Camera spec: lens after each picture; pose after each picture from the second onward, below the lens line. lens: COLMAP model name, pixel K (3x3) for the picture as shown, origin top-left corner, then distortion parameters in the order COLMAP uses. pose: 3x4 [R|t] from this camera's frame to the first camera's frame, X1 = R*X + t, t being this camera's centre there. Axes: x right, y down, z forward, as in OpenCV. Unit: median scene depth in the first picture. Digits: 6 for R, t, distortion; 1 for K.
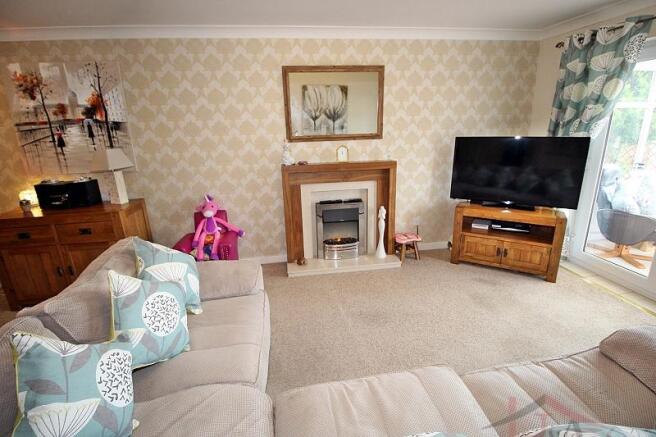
lens RADIAL K [[313.9, 0, 331.5], [0, 313.9, 215.3], [0, 0, 1]] dist [-0.017184, -0.003626]
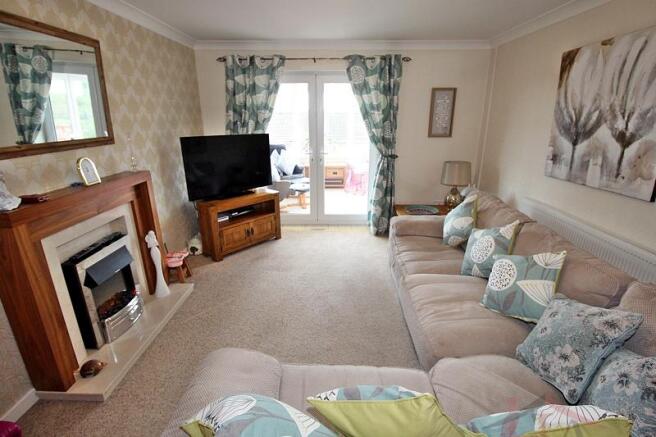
lens RADIAL K [[313.9, 0, 329.3], [0, 313.9, 218.4], [0, 0, 1]] dist [-0.017184, -0.003626]
pose [[0.140908, -0.276385, 0.950661, -0.561241], [0.265714, 0.935568, 0.232612, -0.134797], [-0.953699, 0.219827, 0.205268, 0.476934]]
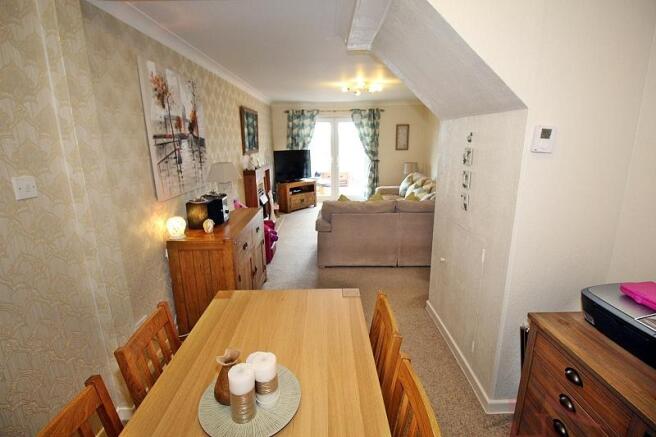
lens RADIAL K [[313.9, 0, 328.5], [0, 313.9, 213.6], [0, 0, 1]] dist [-0.017184, -0.003626]
pose [[0.123626, -0.202854, 0.971374, -1.730946], [0.278698, 0.946581, 0.162206, -0.112011], [-0.952388, 0.250667, 0.173557, 0.473982]]
